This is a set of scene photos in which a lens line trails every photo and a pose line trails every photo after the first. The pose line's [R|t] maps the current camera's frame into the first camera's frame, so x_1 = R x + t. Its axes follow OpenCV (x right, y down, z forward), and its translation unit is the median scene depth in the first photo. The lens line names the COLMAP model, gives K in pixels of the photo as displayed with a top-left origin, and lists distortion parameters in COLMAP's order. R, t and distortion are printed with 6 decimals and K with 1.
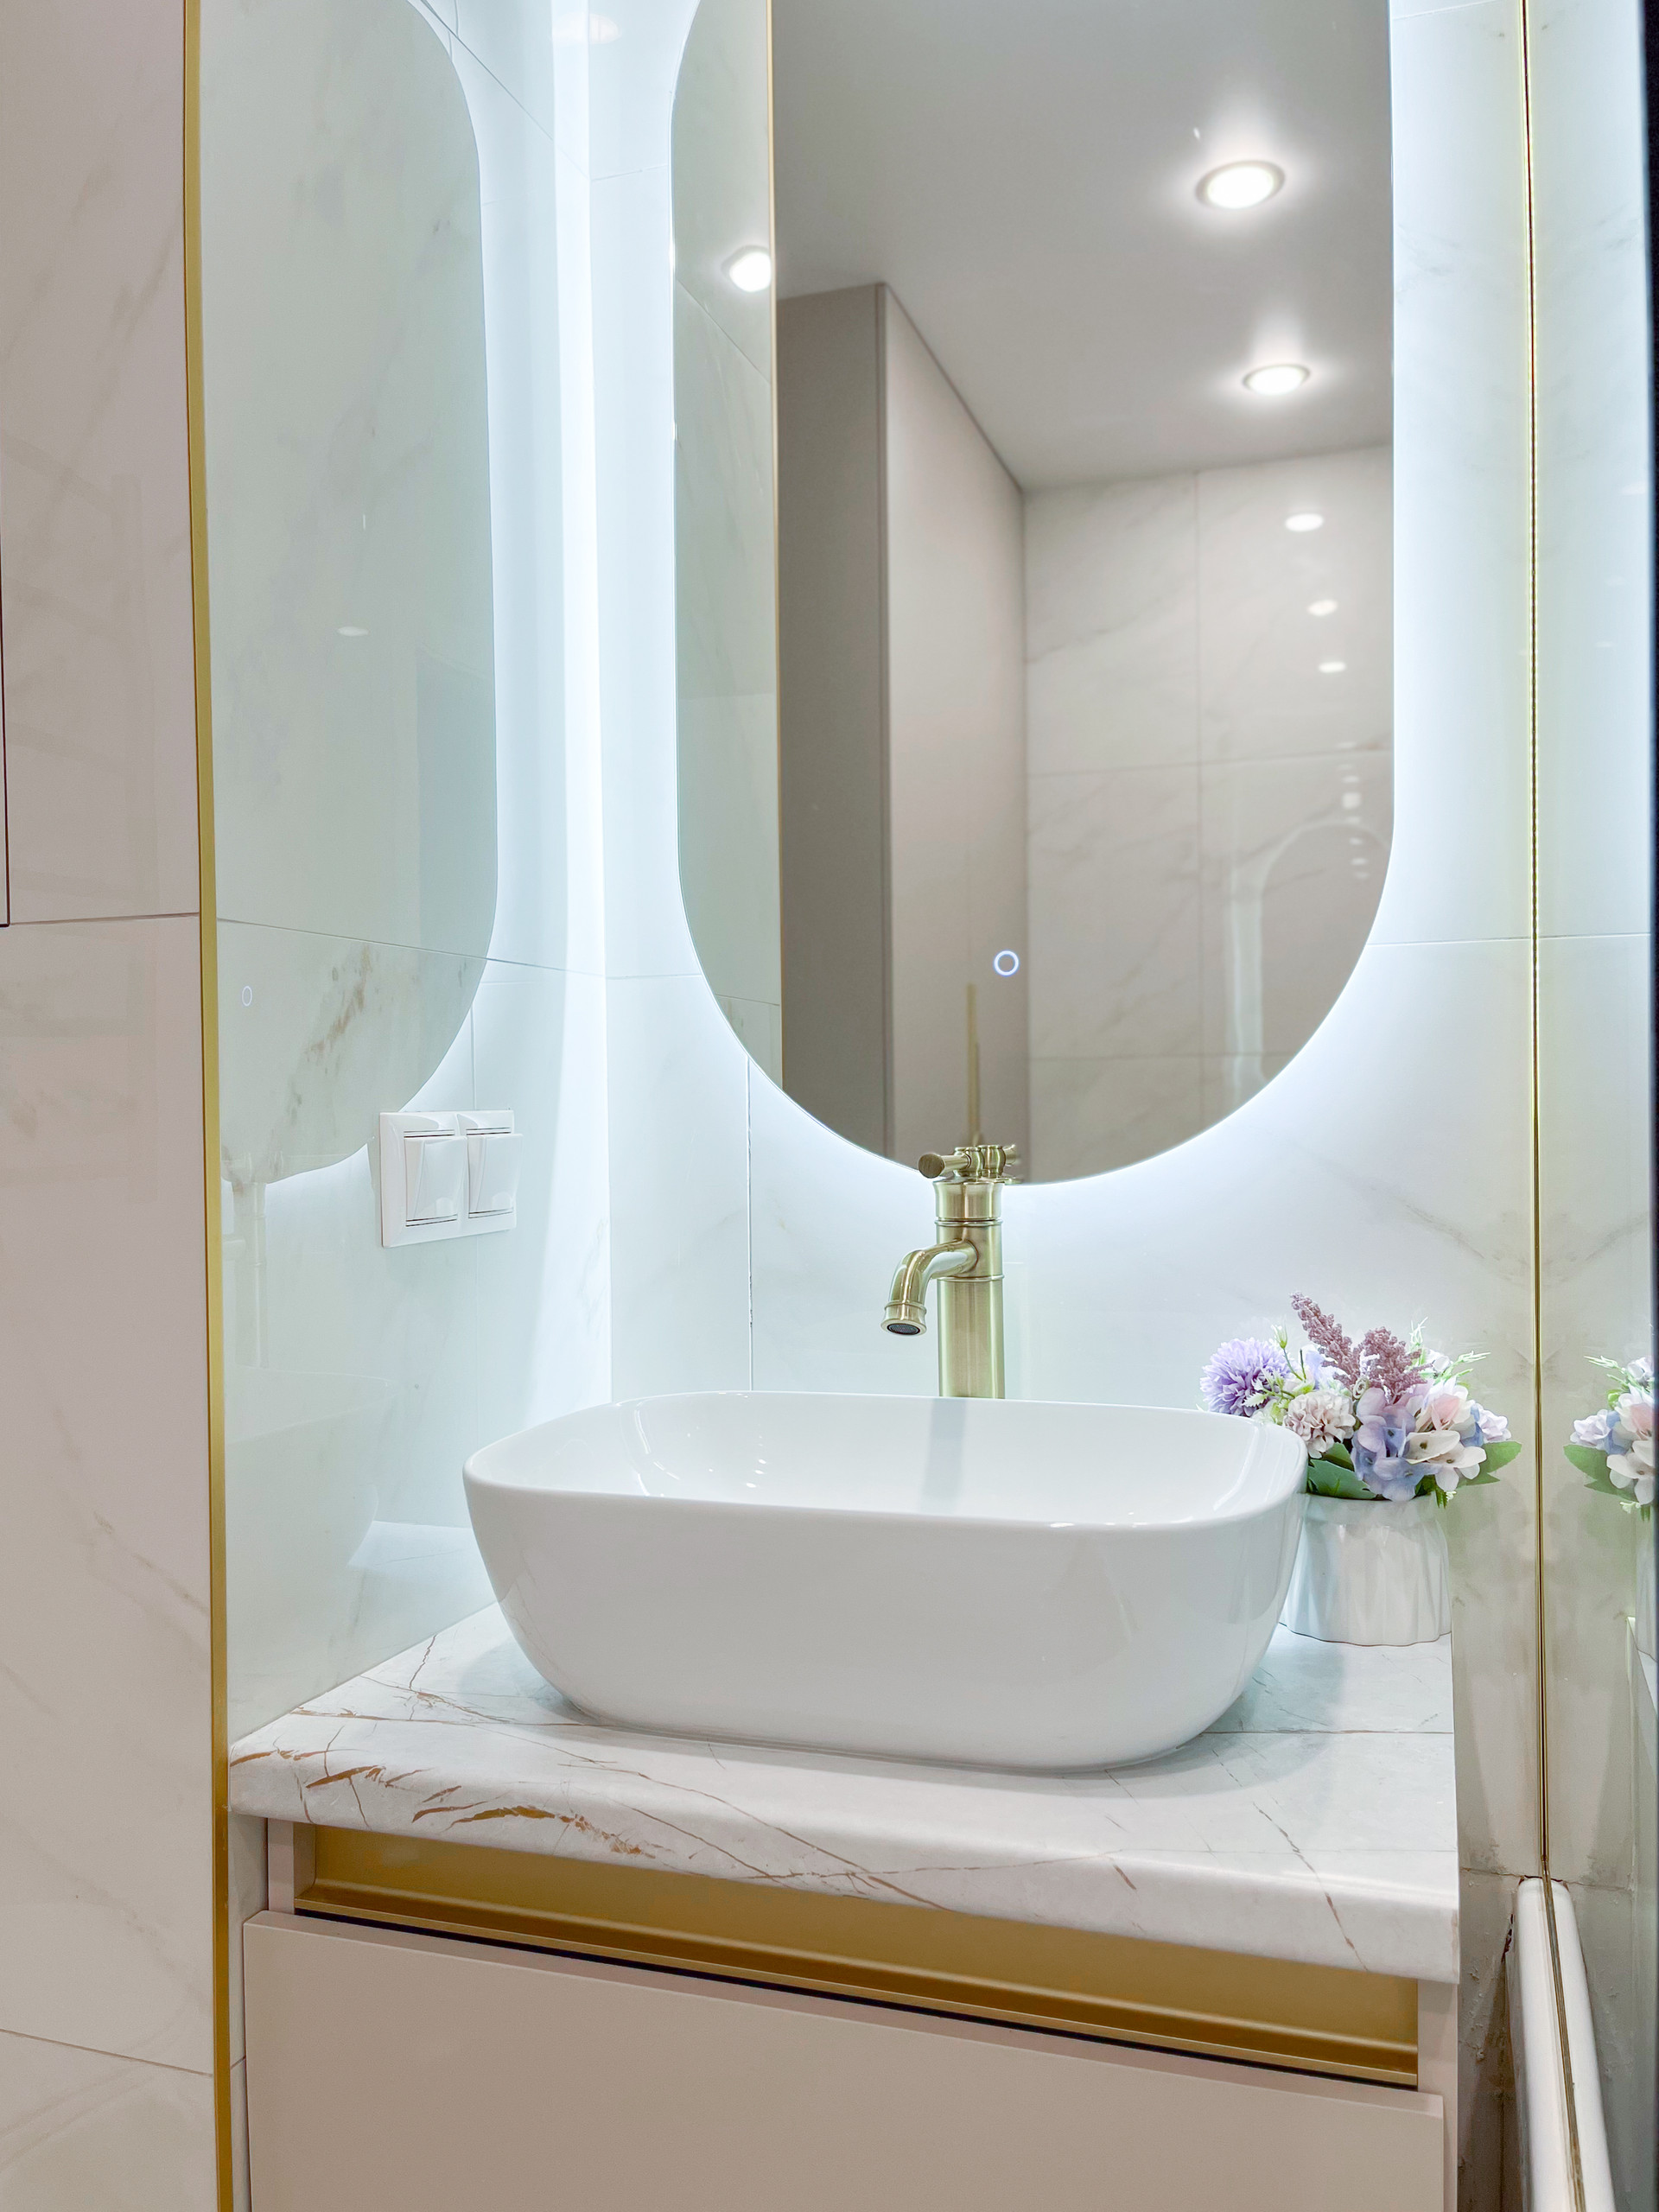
lens RADIAL K [[1801.2, 0, 829.5], [0, 1801.2, 1106.0], [0, 0, 1]] dist [0.032901, -0.006182]
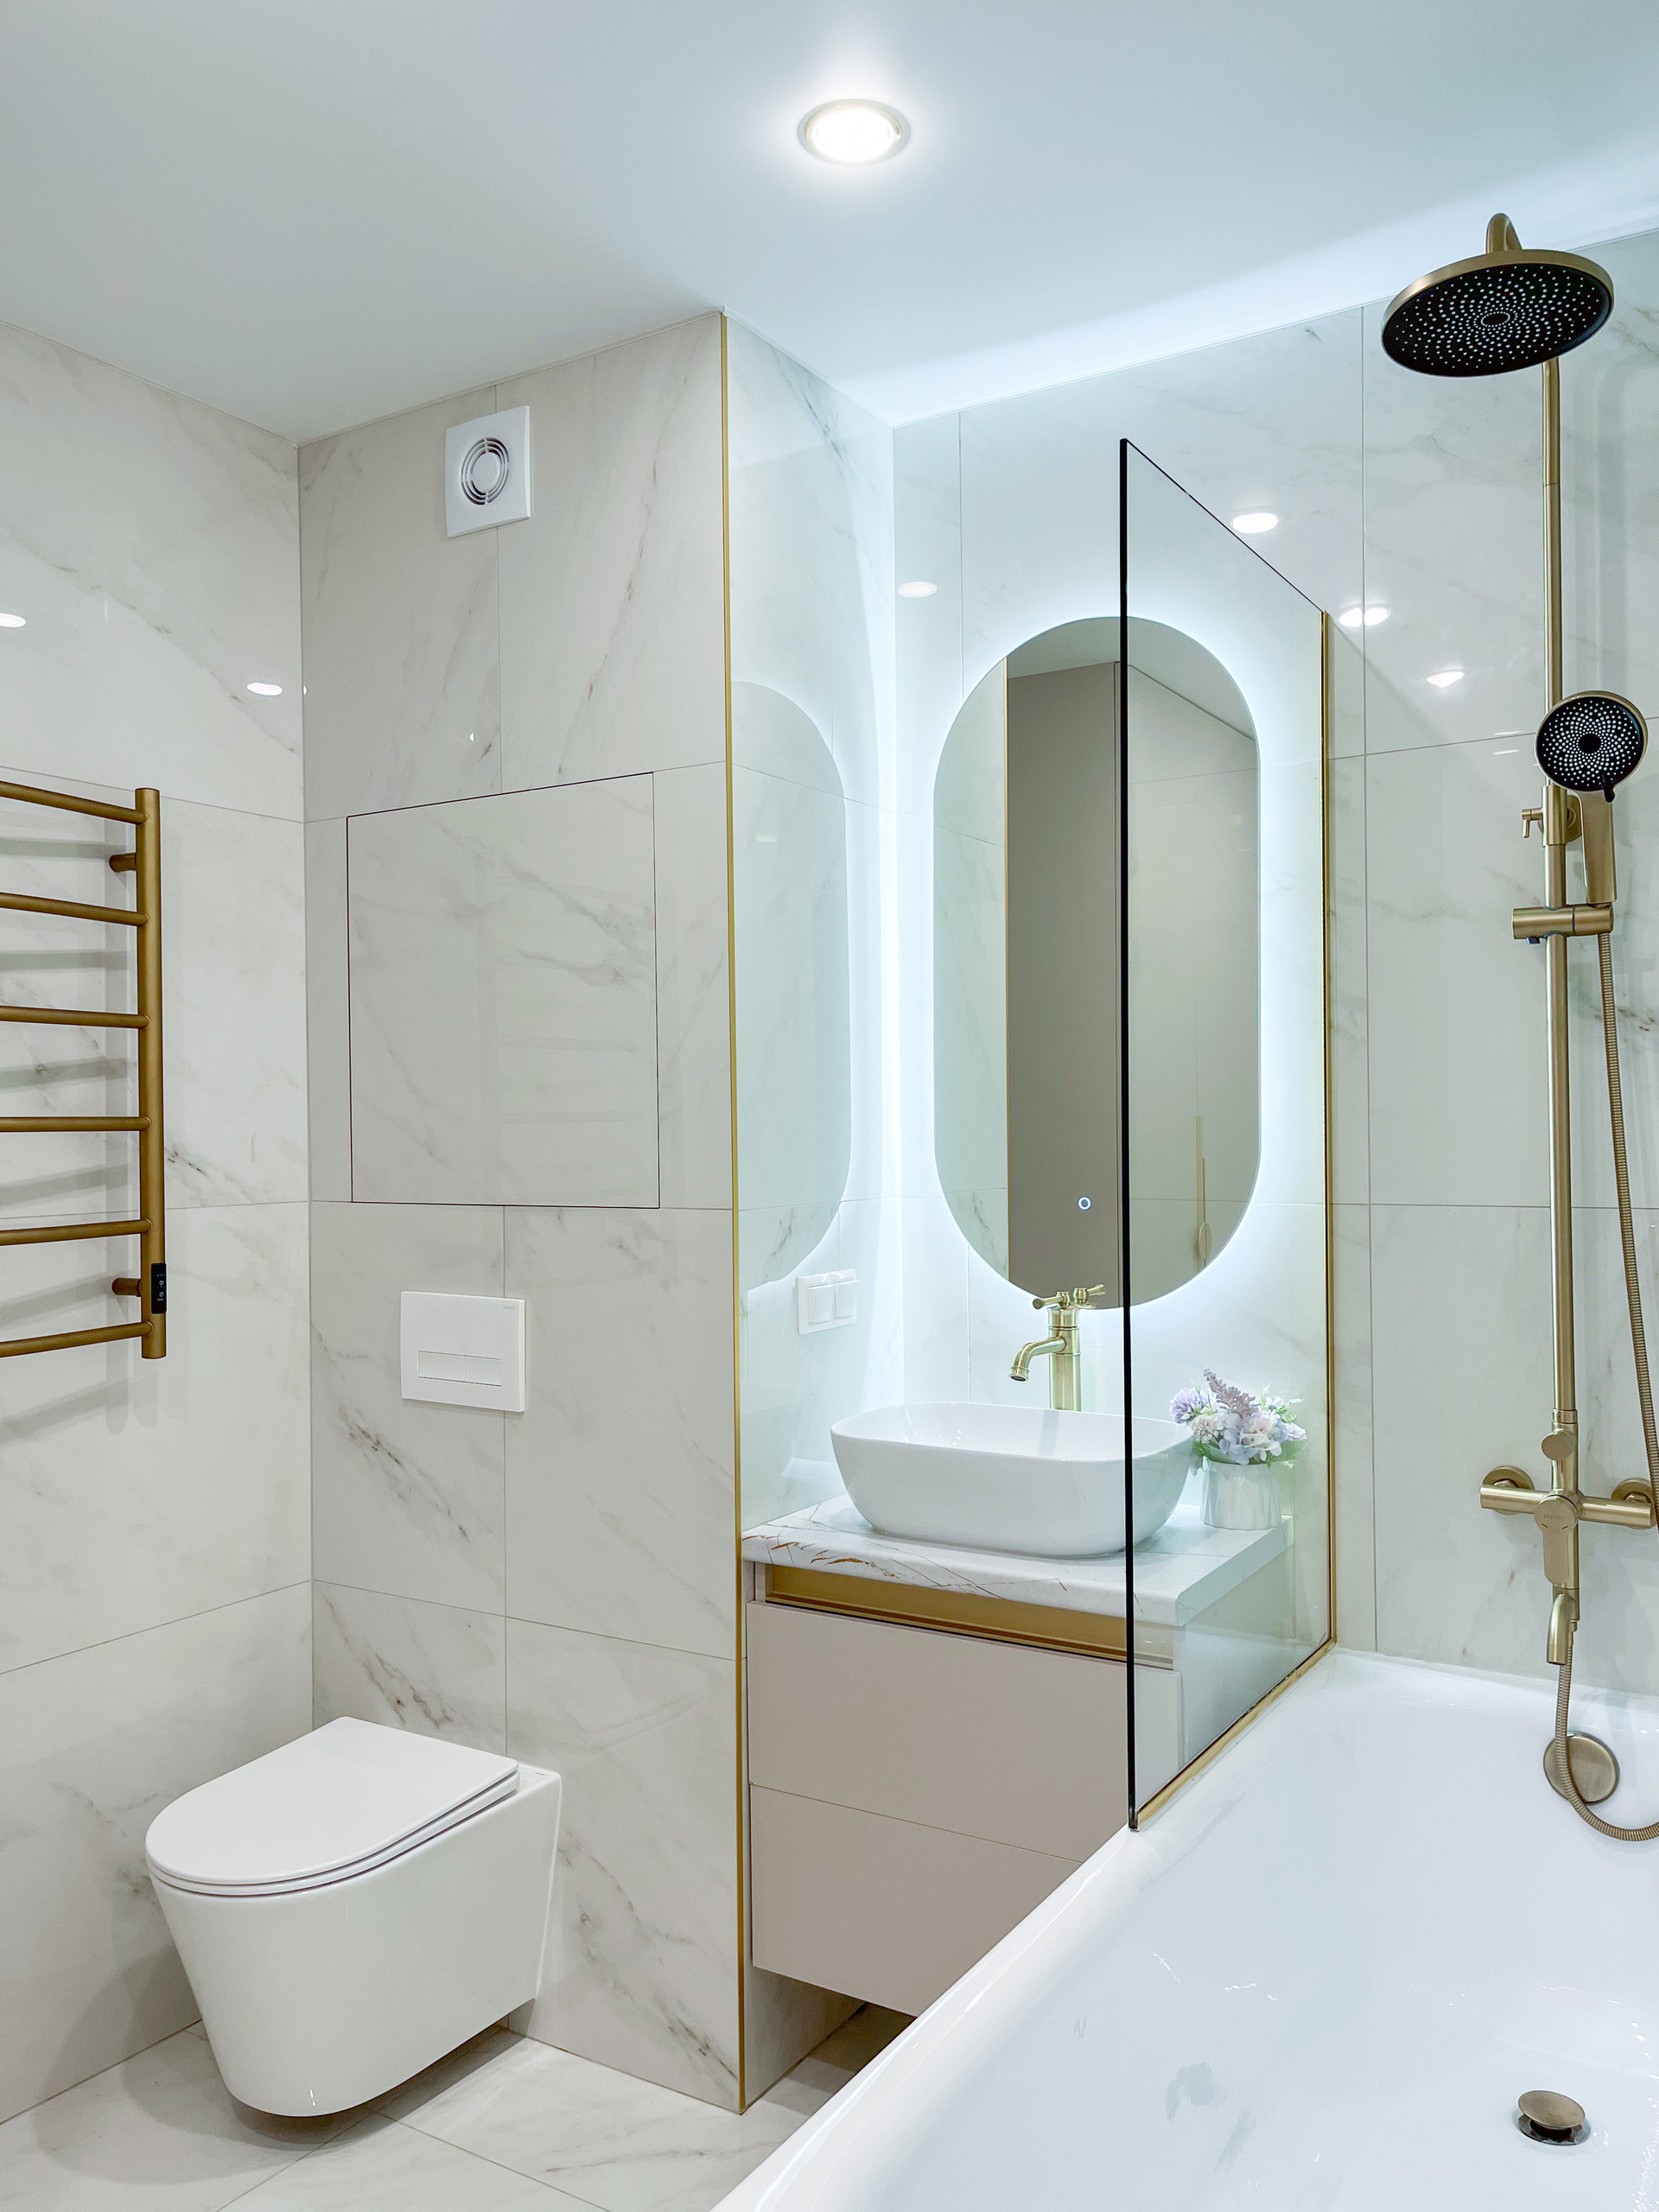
lens RADIAL K [[1717.7, 0, 829.5], [0, 1717.7, 1106.0], [0, 0, 1]] dist [0.081772, -0.115851]
pose [[0.976739, 0.002893, -0.214412, 0.304572], [-0.004542, 0.999964, -0.007200, -0.228480], [0.214384, 0.008007, 0.976717, -1.327129]]
